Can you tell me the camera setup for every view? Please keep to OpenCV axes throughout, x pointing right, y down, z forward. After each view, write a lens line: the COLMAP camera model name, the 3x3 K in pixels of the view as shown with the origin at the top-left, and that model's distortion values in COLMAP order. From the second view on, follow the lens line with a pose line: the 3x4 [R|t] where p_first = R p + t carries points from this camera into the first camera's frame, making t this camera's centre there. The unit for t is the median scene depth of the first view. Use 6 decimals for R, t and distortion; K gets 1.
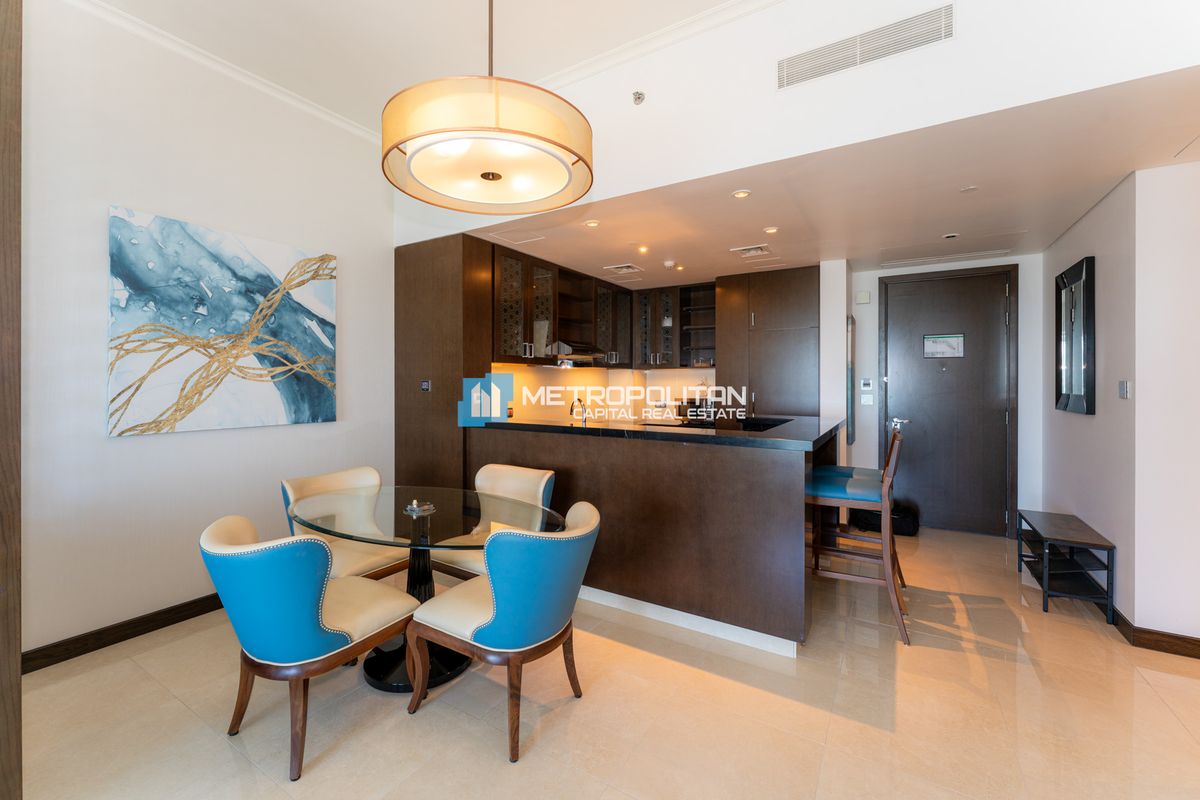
lens RADIAL K [[478.4, 0, 599.3], [0, 478.4, 384.8], [0, 0, 1]] dist [0.002249, -0.000006]
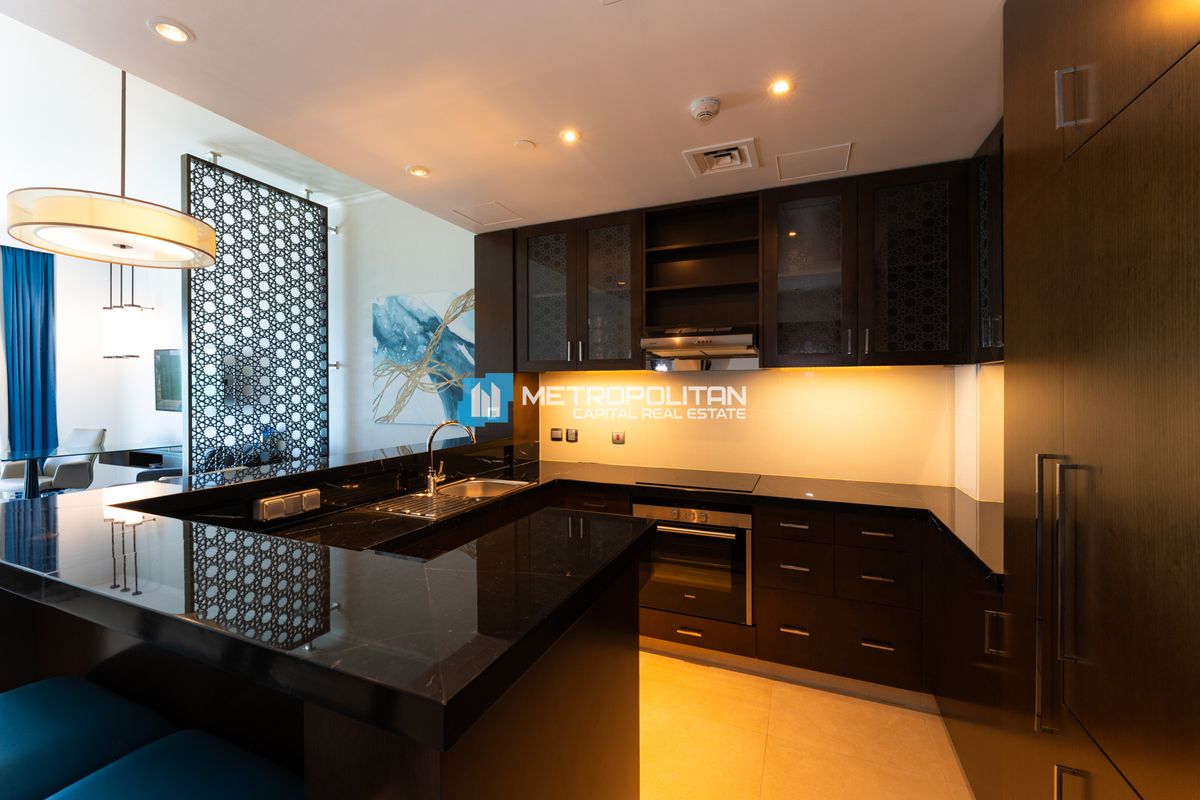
lens RADIAL K [[490.1, 0, 585.6], [0, 490.1, 395.3], [0, 0, 1]] dist [0.000500, 0.000120]
pose [[0.154339, 0.011090, -0.987956, 0.664538], [-0.006742, 0.999926, 0.010171, -0.014986], [0.987995, 0.005091, 0.154403, 1.021298]]
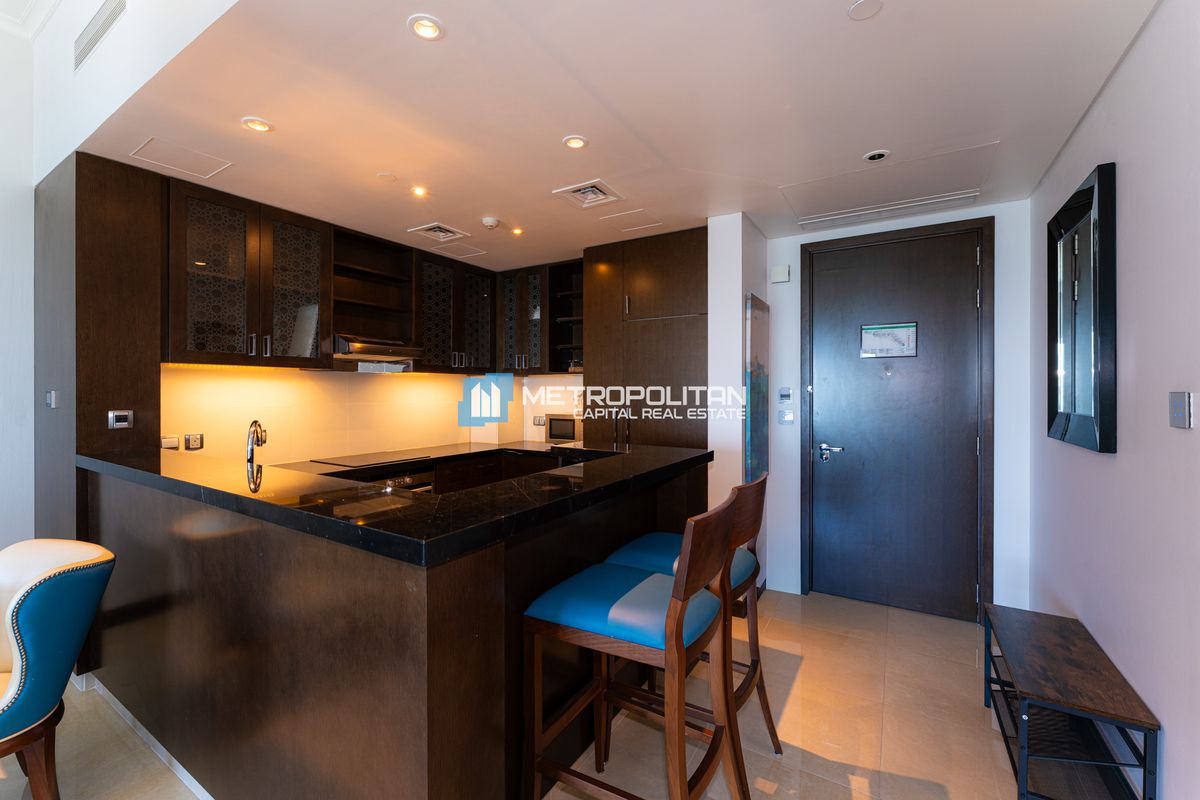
lens RADIAL K [[490.1, 0, 585.6], [0, 490.1, 395.3], [0, 0, 1]] dist [0.000500, 0.000120]
pose [[0.999986, 0.000569, -0.005183, 0.353498], [-0.000559, 0.999998, 0.002038, -0.004117], [0.005184, -0.002035, 0.999984, 0.358522]]
